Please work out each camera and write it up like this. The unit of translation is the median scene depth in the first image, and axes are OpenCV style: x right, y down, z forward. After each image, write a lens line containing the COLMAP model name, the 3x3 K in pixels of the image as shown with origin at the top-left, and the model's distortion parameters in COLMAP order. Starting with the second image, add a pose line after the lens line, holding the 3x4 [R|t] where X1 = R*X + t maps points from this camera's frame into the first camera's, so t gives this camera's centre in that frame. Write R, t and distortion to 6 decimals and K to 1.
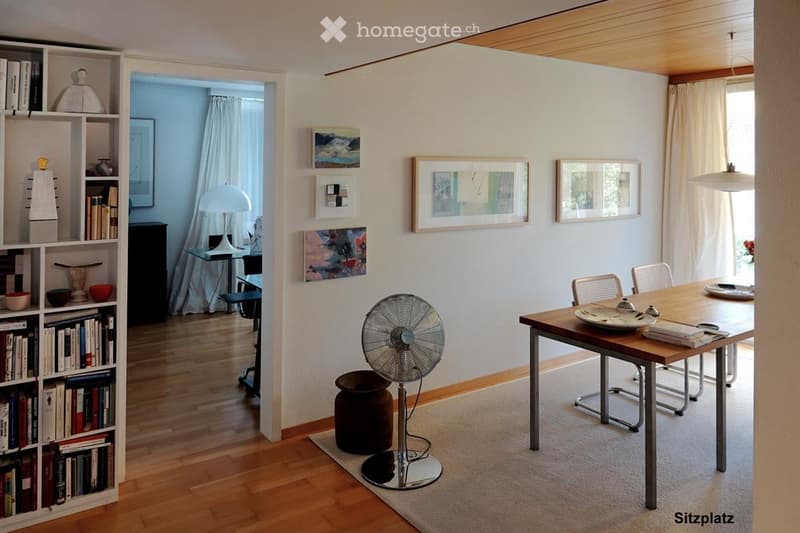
lens RADIAL K [[594.6, 0, 394.0], [0, 594.6, 209.8], [0, 0, 1]] dist [-0.003115, 0.002861]
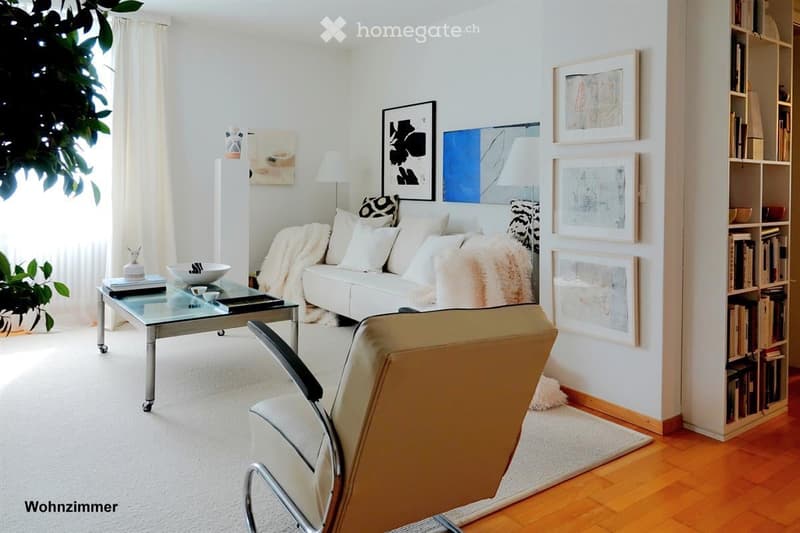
lens RADIAL K [[594.6, 0, 394.0], [0, 594.6, 209.8], [0, 0, 1]] dist [-0.003115, 0.002861]
pose [[0.999752, 0.018517, 0.012383, -1.244937], [-0.018485, 0.999825, -0.002718, 0.157493], [-0.012431, 0.002488, 0.999920, -0.047032]]
